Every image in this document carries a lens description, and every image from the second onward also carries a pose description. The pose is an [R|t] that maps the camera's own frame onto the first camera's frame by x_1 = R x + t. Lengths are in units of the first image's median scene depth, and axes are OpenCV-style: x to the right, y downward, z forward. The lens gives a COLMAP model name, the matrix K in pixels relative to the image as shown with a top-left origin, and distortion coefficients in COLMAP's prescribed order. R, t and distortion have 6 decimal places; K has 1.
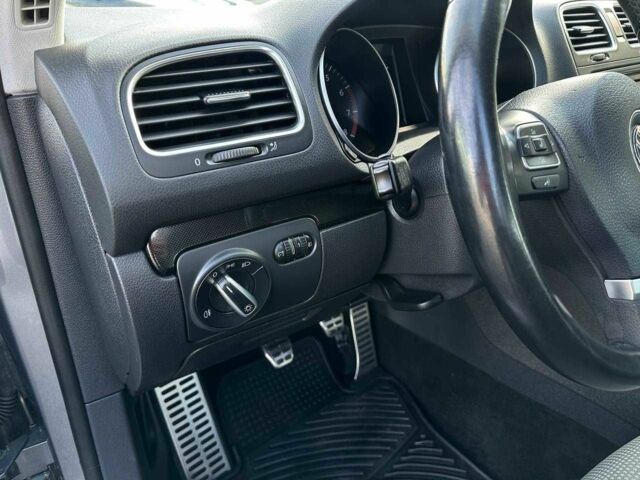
lens RADIAL K [[459.9, 0, 317.7], [0, 459.9, 240.8], [0, 0, 1]] dist [0.018334, -0.026297]
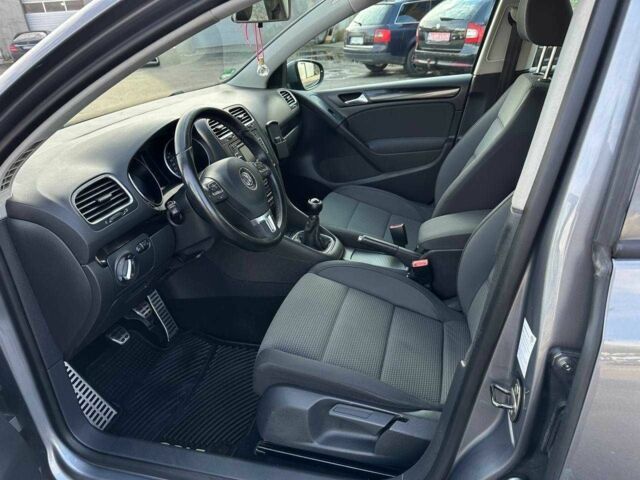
lens RADIAL K [[459.9, 0, 317.7], [0, 459.9, 240.8], [0, 0, 1]] dist [0.018334, -0.026297]
pose [[0.791173, -0.311393, 0.526384, -0.637997], [0.334633, 0.940823, 0.053598, 0.177069], [-0.511924, 0.133741, 0.848556, -1.694617]]
